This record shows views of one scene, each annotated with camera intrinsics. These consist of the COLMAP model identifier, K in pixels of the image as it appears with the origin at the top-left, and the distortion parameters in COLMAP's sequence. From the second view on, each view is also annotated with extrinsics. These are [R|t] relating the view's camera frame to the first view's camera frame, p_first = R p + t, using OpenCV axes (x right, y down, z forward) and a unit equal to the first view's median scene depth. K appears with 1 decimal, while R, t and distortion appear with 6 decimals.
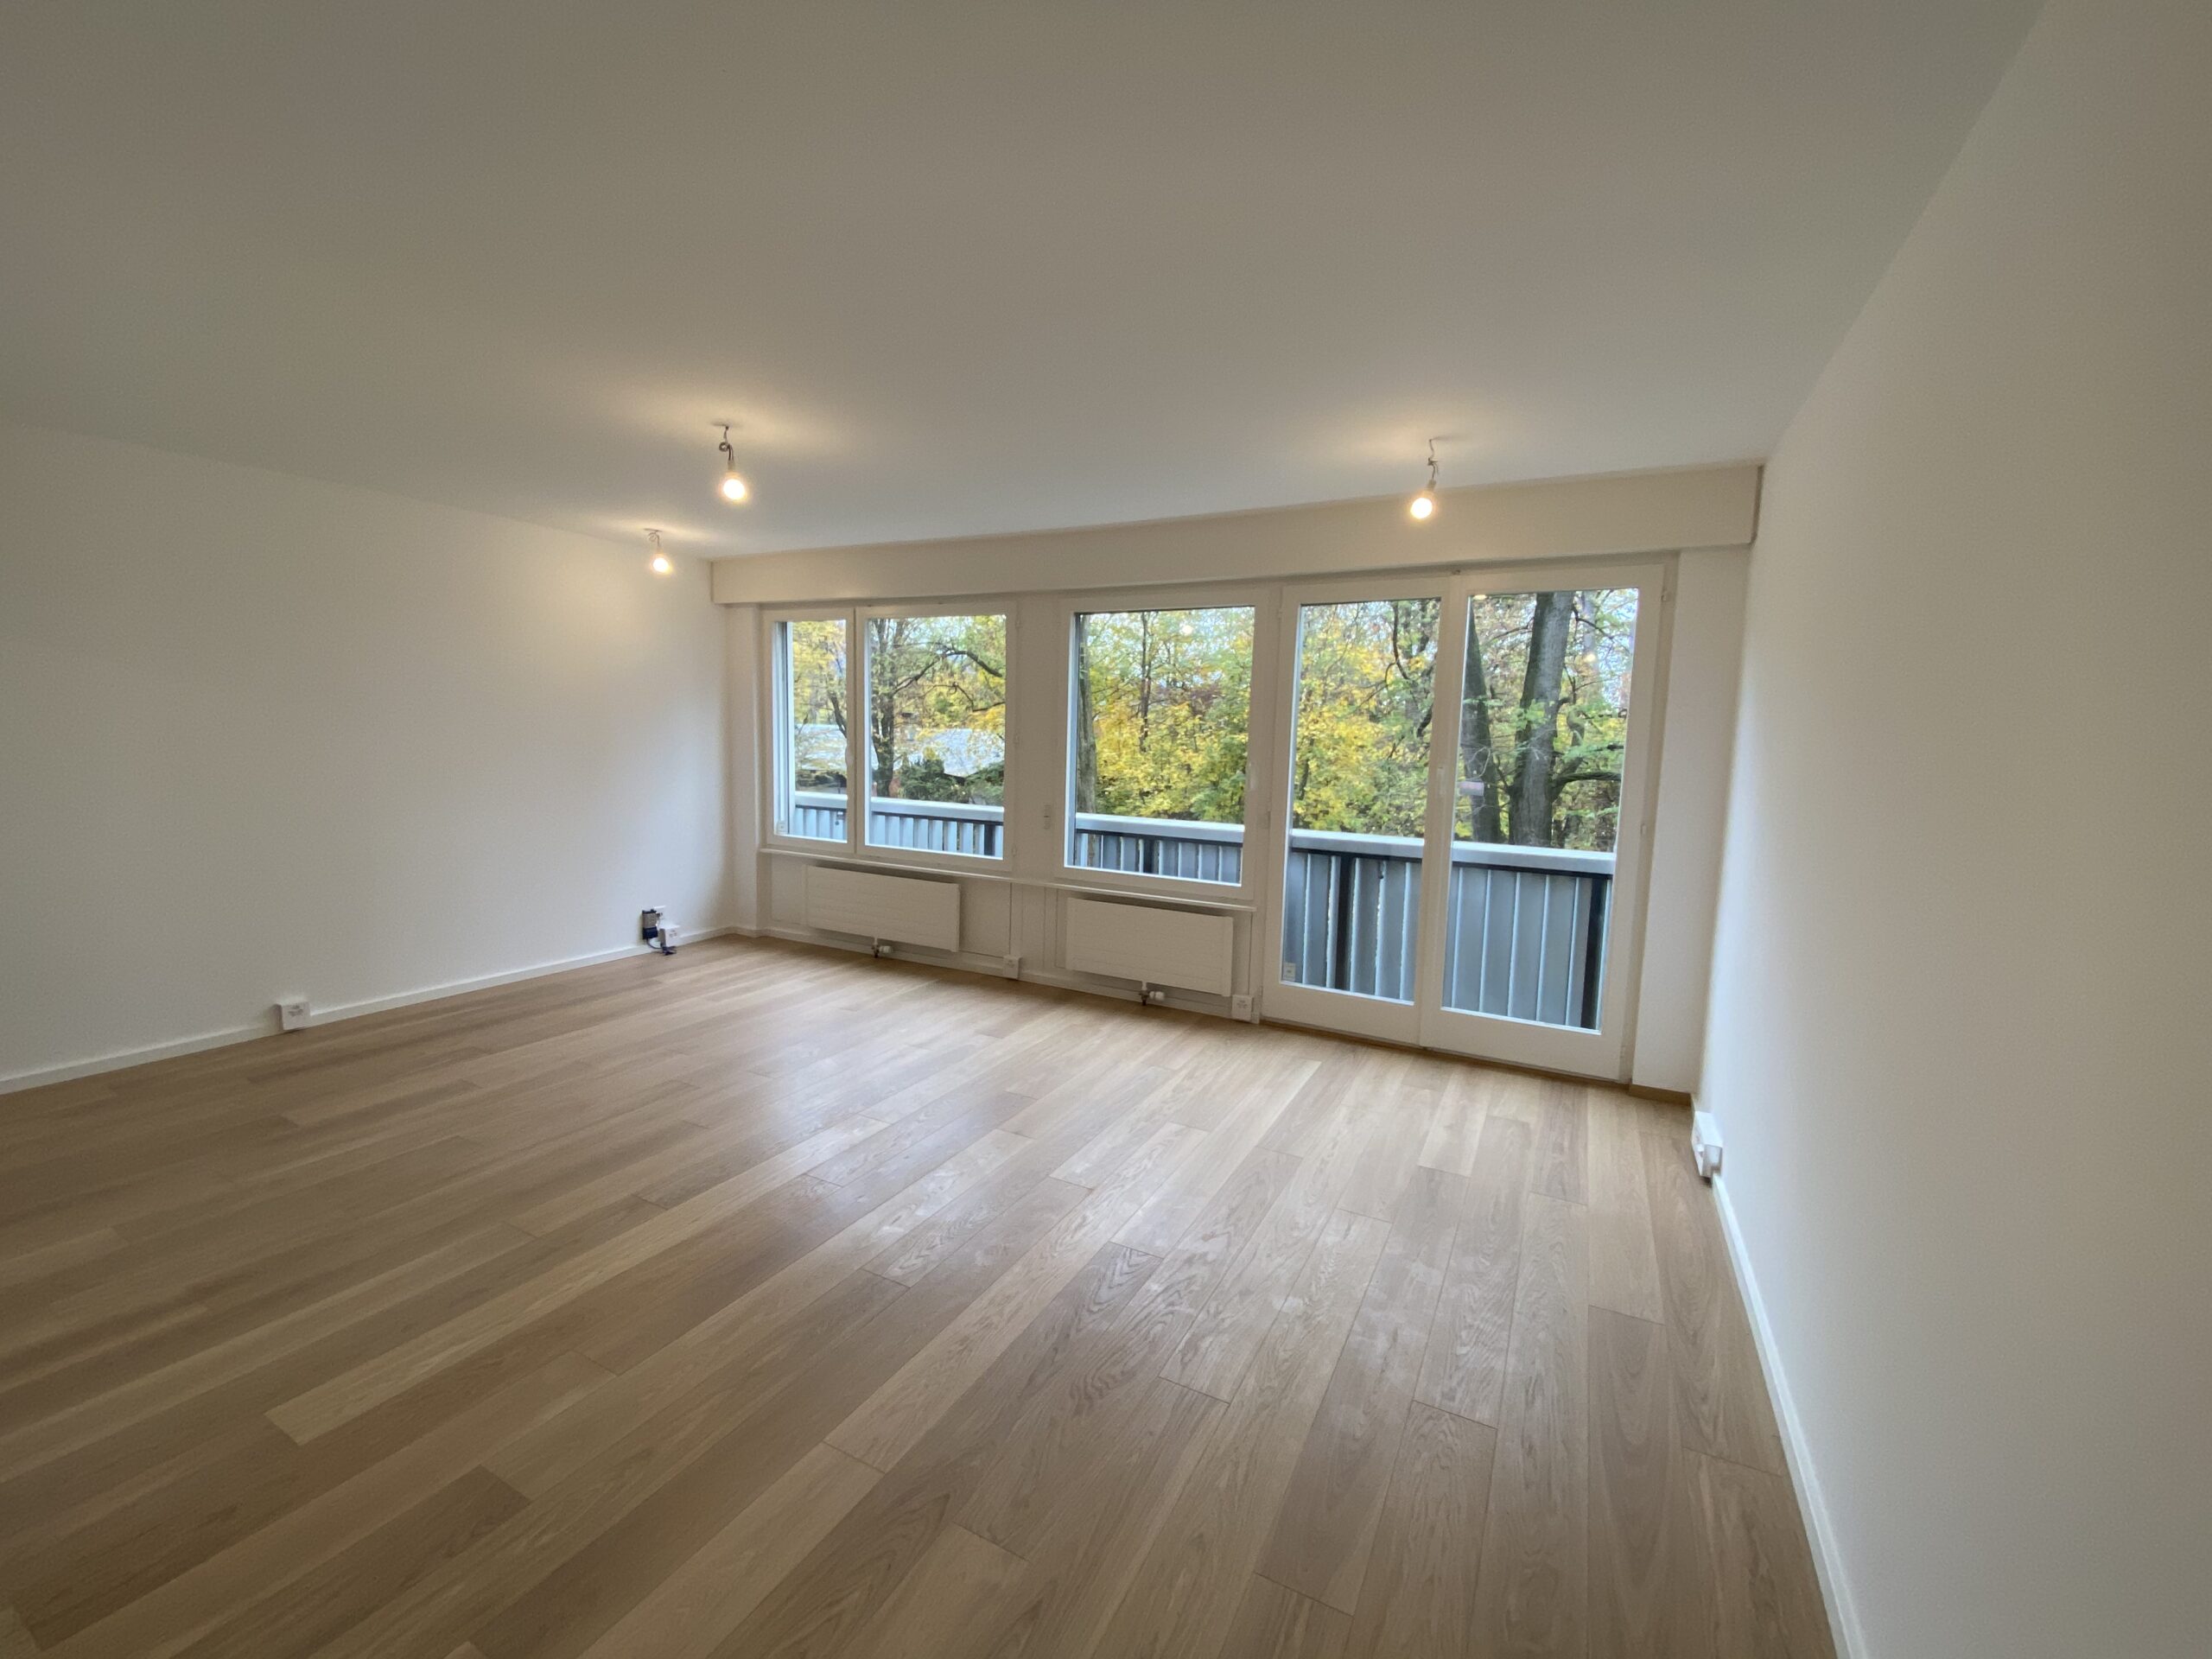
lens RADIAL K [[883.7, 0, 1106.0], [0, 883.7, 829.5], [0, 0, 1]] dist [-0.000119, -0.007628]
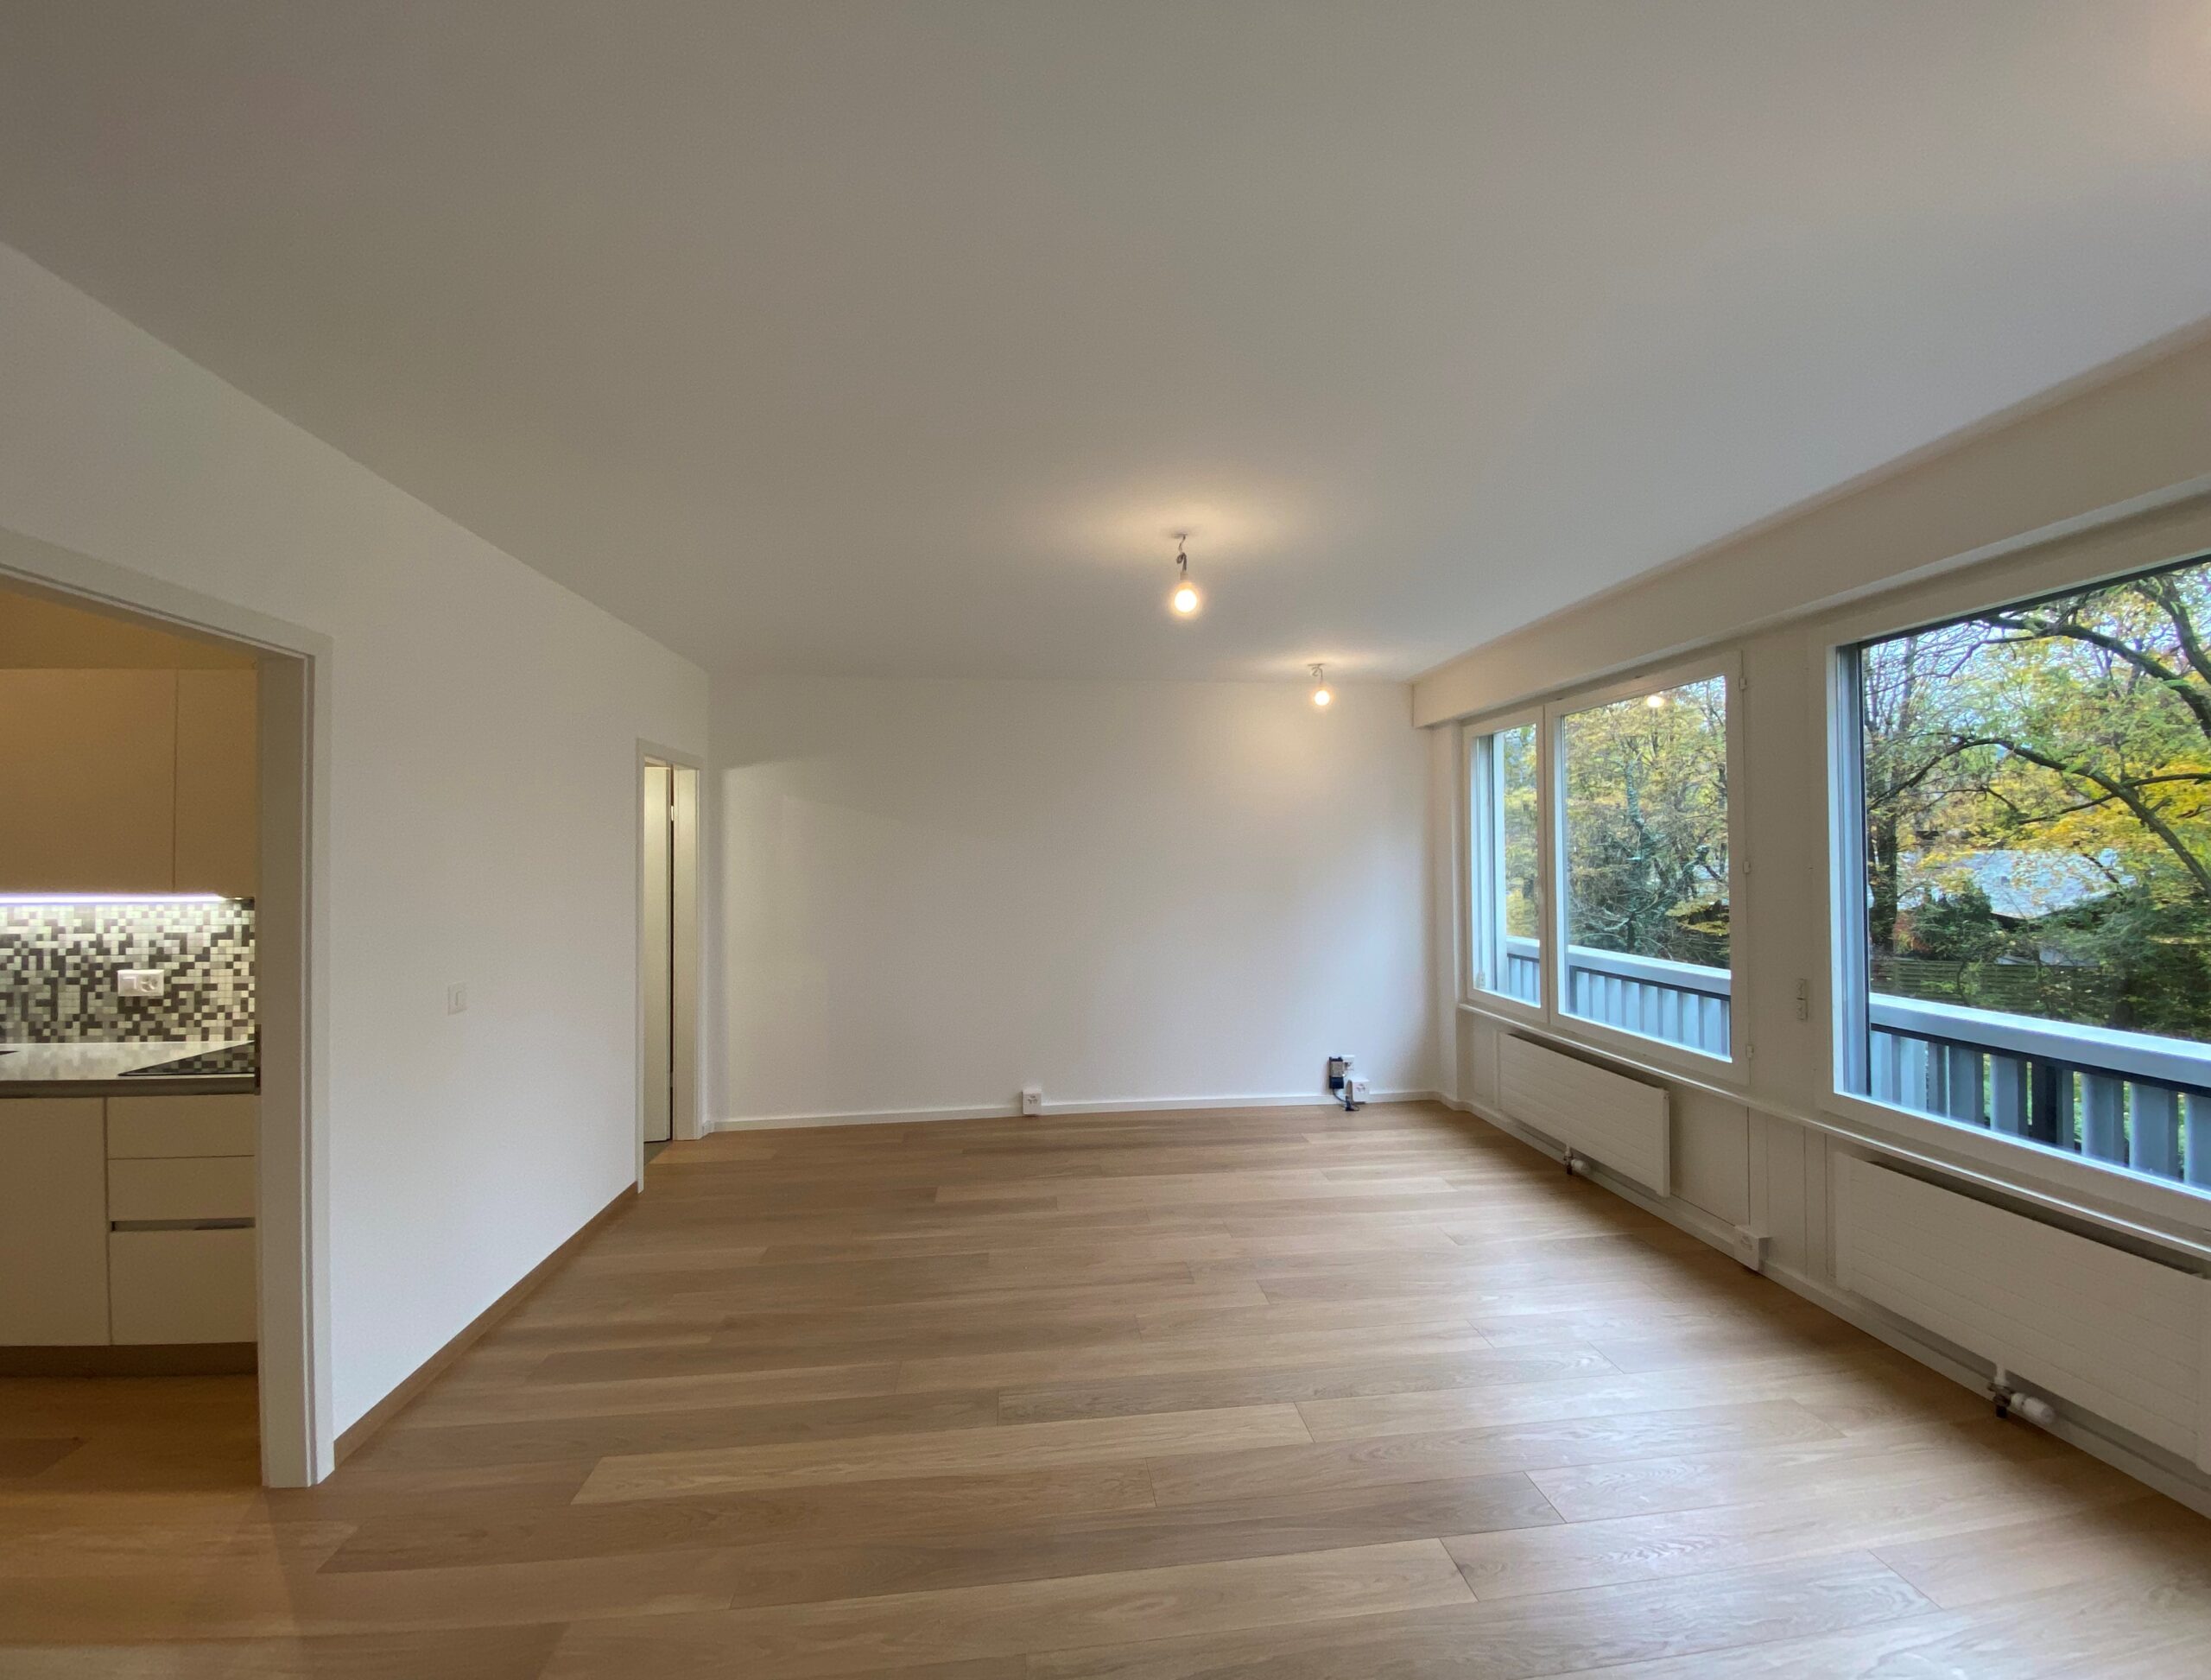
lens RADIAL K [[910.5, 0, 1138.1], [0, 910.5, 837.5], [0, 0, 1]] dist [0.034424, -0.026123]
pose [[0.576080, -0.045583, -0.816121, 0.198043], [-0.067157, 0.992429, -0.102835, -0.032442], [0.814630, 0.114049, 0.568657, 0.309284]]
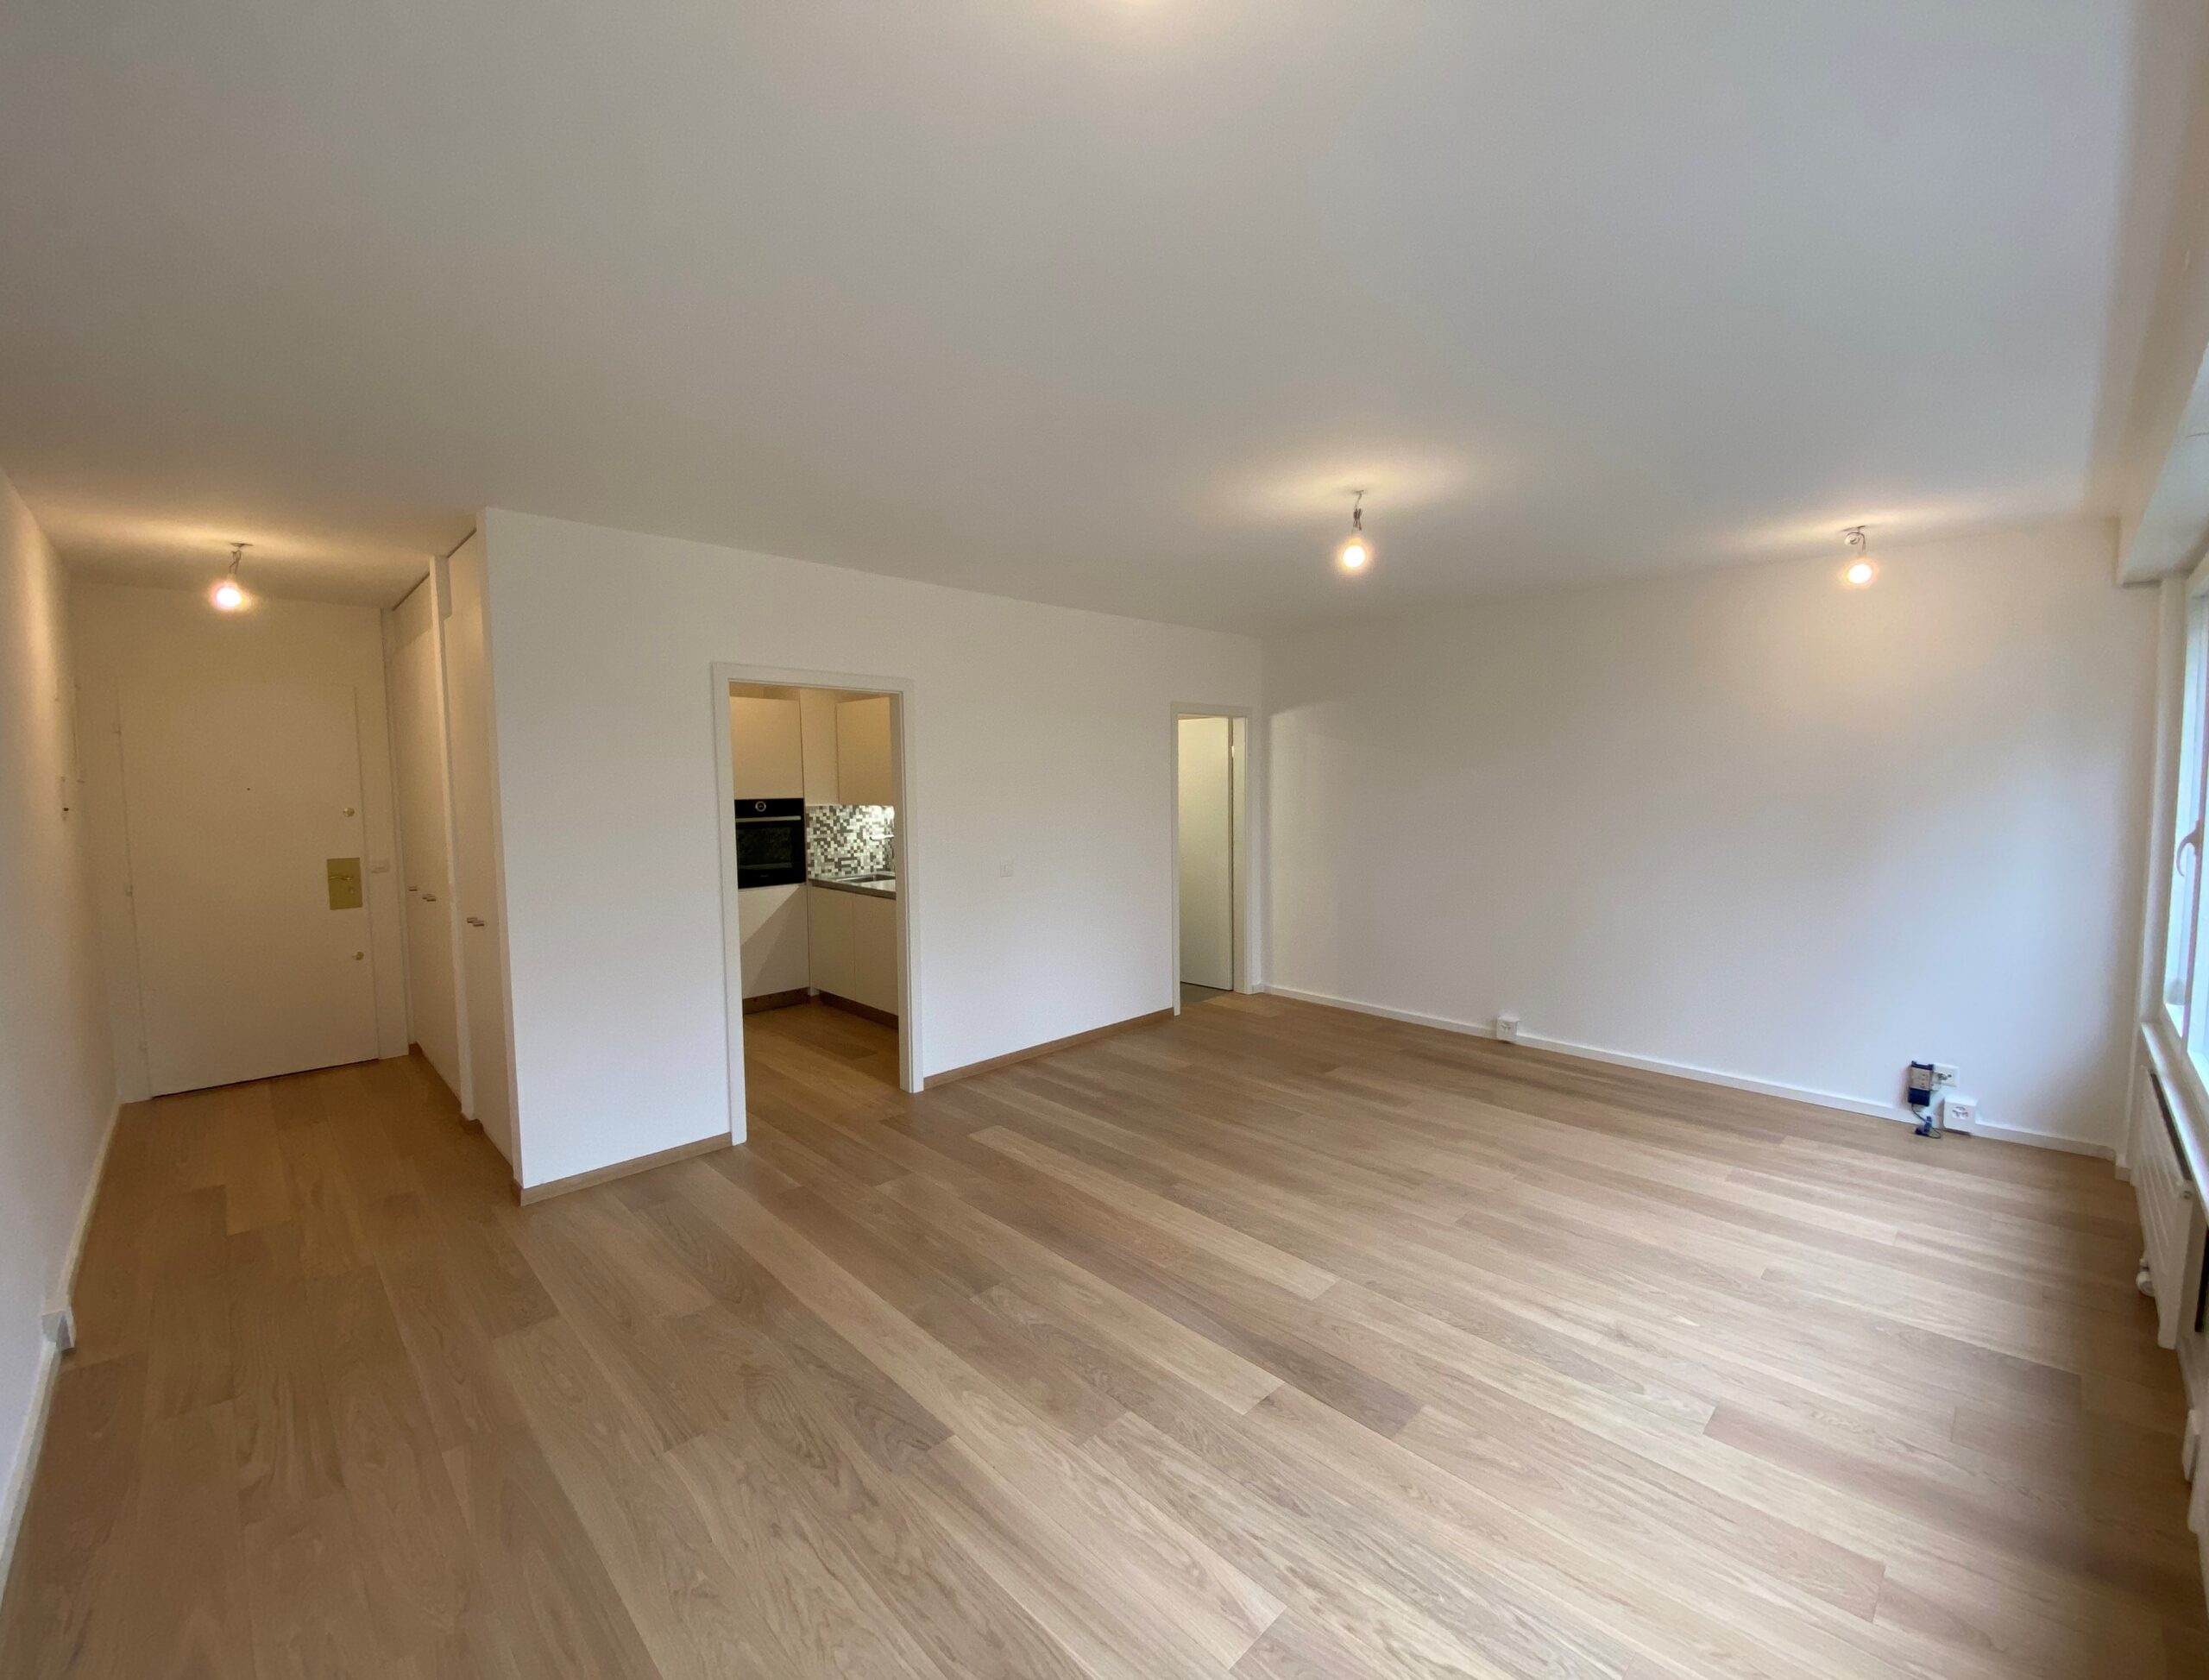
lens RADIAL K [[909.6, 0, 1137.1], [0, 909.6, 837.5], [0, 0, 1]] dist [0.034424, -0.026123]
pose [[-0.289449, 0.036248, -0.956507, 0.407458], [-0.104604, 0.992100, 0.069251, -0.083390], [0.951460, 0.120100, -0.283371, 0.737743]]
